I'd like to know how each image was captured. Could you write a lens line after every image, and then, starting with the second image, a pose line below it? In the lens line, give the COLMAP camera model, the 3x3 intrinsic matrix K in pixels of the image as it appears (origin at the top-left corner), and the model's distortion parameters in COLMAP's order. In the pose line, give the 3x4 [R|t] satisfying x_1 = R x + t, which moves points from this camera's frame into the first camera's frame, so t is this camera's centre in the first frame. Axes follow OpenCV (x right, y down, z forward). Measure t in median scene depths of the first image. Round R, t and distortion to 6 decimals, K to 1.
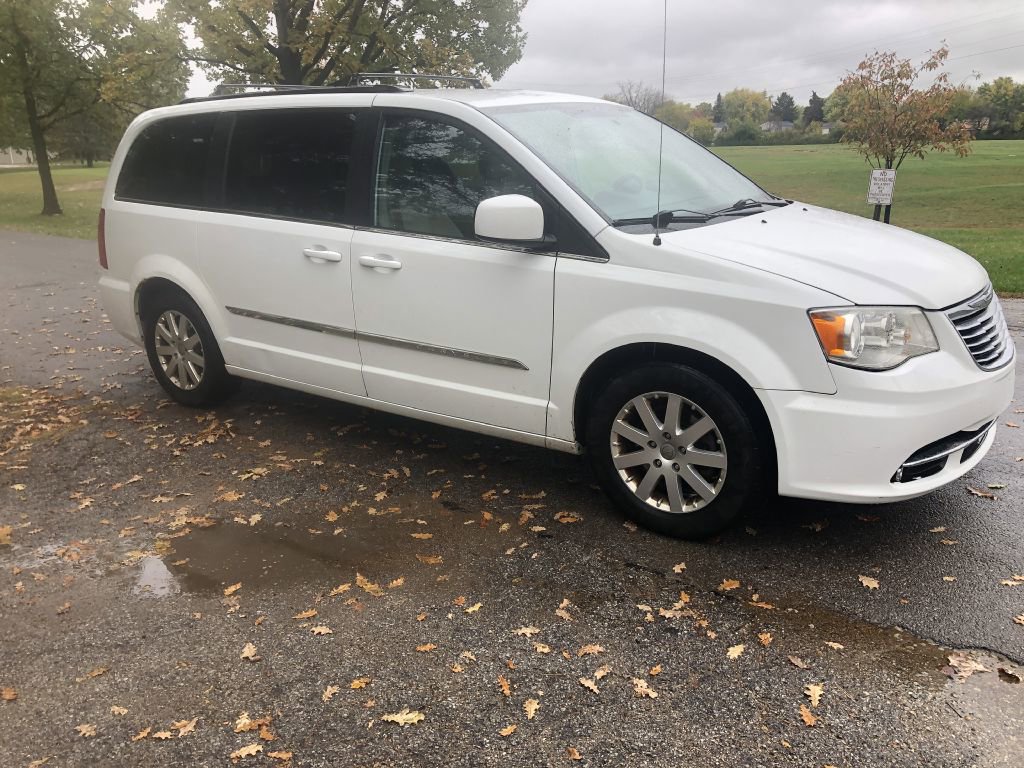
lens RADIAL K [[869.8, 0, 513.9], [0, 869.8, 389.9], [0, 0, 1]] dist [0.042791, -0.048944]
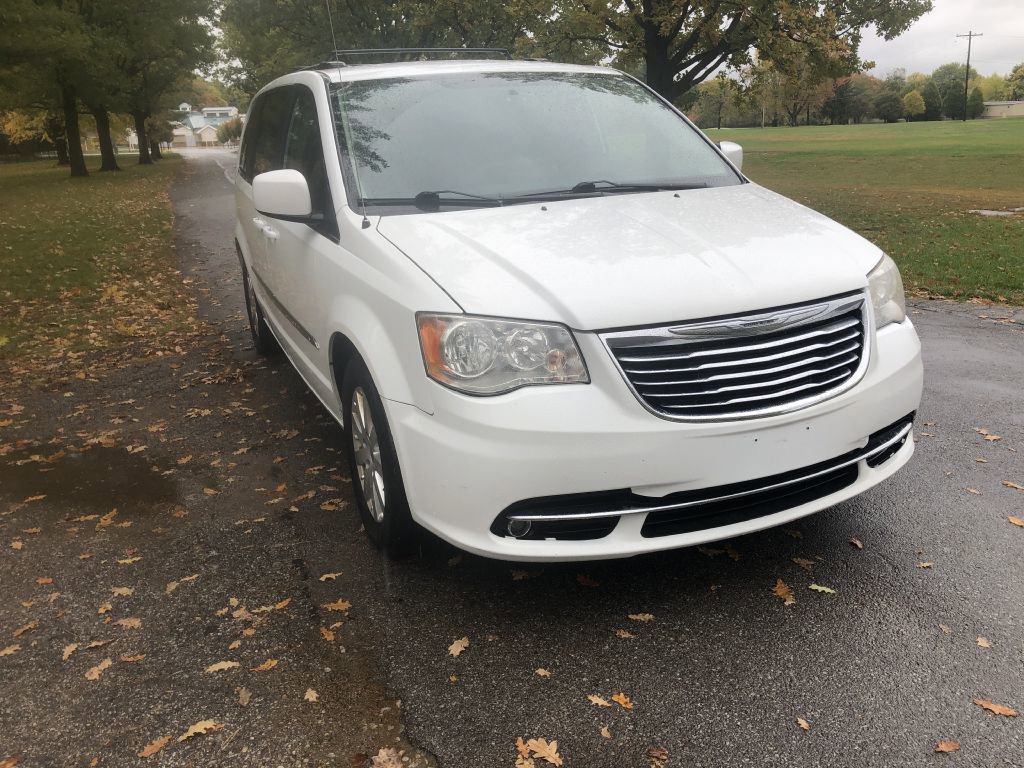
lens RADIAL K [[869.8, 0, 511.6], [0, 869.8, 374.6], [0, 0, 1]] dist [0.042791, -0.048944]
pose [[0.855619, 0.139403, -0.498480, 0.815691], [-0.132713, 0.989940, 0.049047, -0.082248], [0.500302, 0.024189, 0.865513, 0.296772]]
